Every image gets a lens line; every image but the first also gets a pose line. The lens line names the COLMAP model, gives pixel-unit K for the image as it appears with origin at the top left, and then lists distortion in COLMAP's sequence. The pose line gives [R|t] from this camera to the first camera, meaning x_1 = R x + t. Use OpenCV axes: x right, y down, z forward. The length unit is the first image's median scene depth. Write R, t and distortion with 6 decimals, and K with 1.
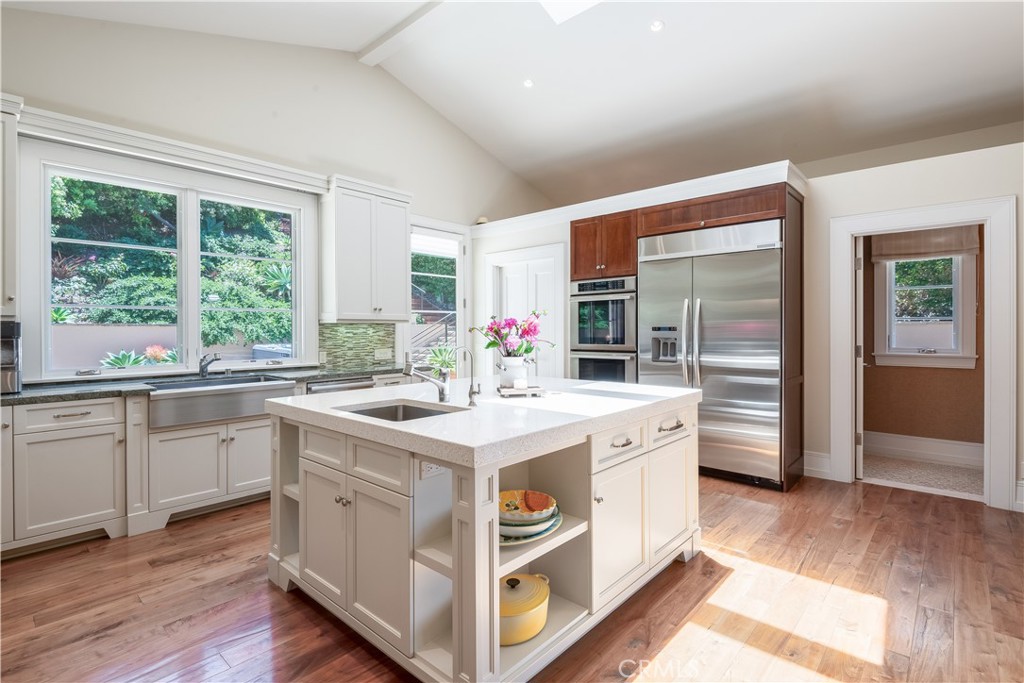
lens RADIAL K [[489.5, 0, 509.4], [0, 489.5, 333.7], [0, 0, 1]] dist [0.001512, 0.000045]
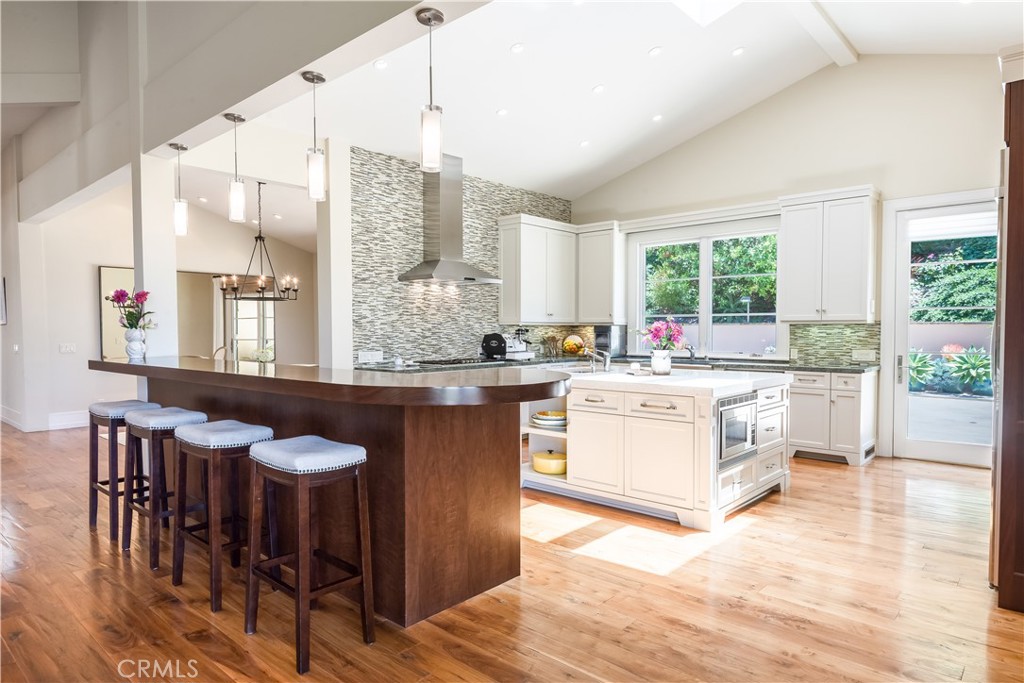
lens RADIAL K [[623.3, 0, 510.0], [0, 623.3, 345.0], [0, 0, 1]] dist [0.003623, 0.000840]
pose [[0.011112, 0.030178, -0.999483, 0.989759], [-0.007621, 0.999518, 0.030094, -0.010668], [0.999909, 0.007283, 0.011336, 0.291953]]
